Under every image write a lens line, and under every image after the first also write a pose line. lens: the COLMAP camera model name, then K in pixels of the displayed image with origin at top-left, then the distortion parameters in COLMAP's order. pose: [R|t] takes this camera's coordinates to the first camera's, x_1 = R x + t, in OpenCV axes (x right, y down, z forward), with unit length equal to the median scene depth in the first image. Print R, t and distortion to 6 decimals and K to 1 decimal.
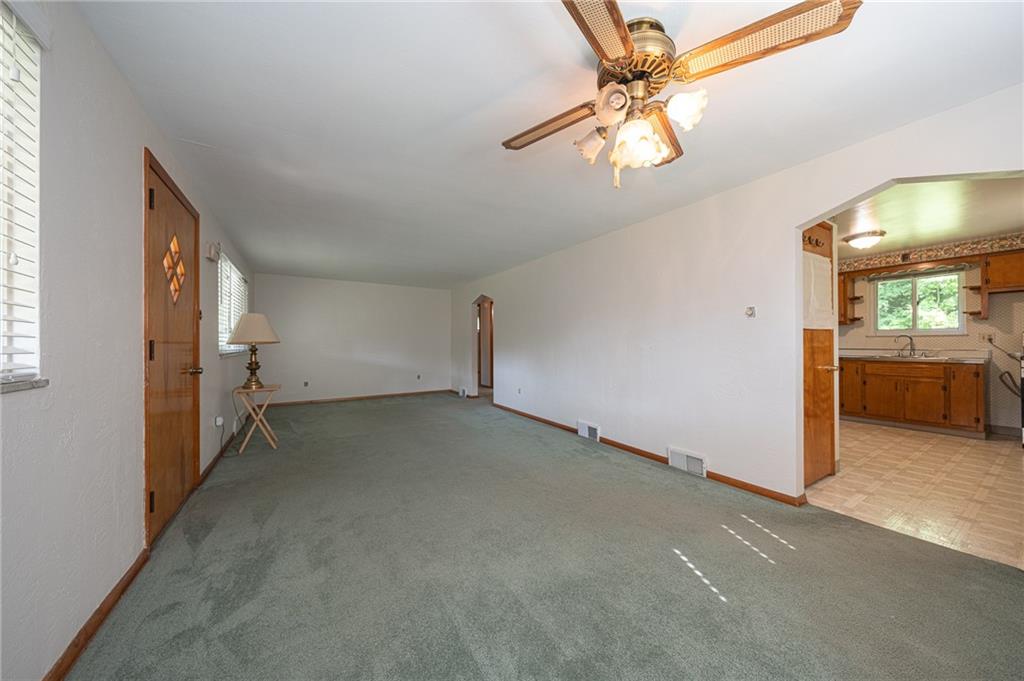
lens RADIAL K [[339.3, 0, 512.0], [0, 339.3, 340.5], [0, 0, 1]] dist [0.017953, -0.006281]
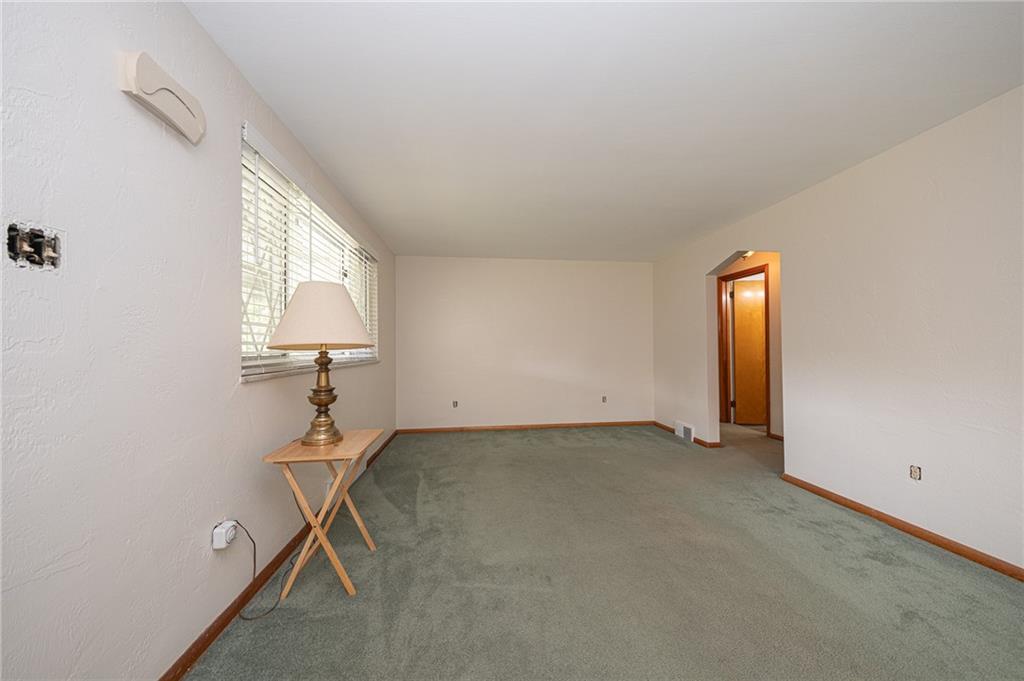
lens RADIAL K [[339.3, 0, 512.0], [0, 339.3, 340.5], [0, 0, 1]] dist [0.017953, -0.006281]
pose [[0.905189, -0.014108, -0.424775, -0.315543], [0.008029, 0.999838, -0.016099, 0.007842], [0.424934, 0.011162, 0.905156, 0.674469]]
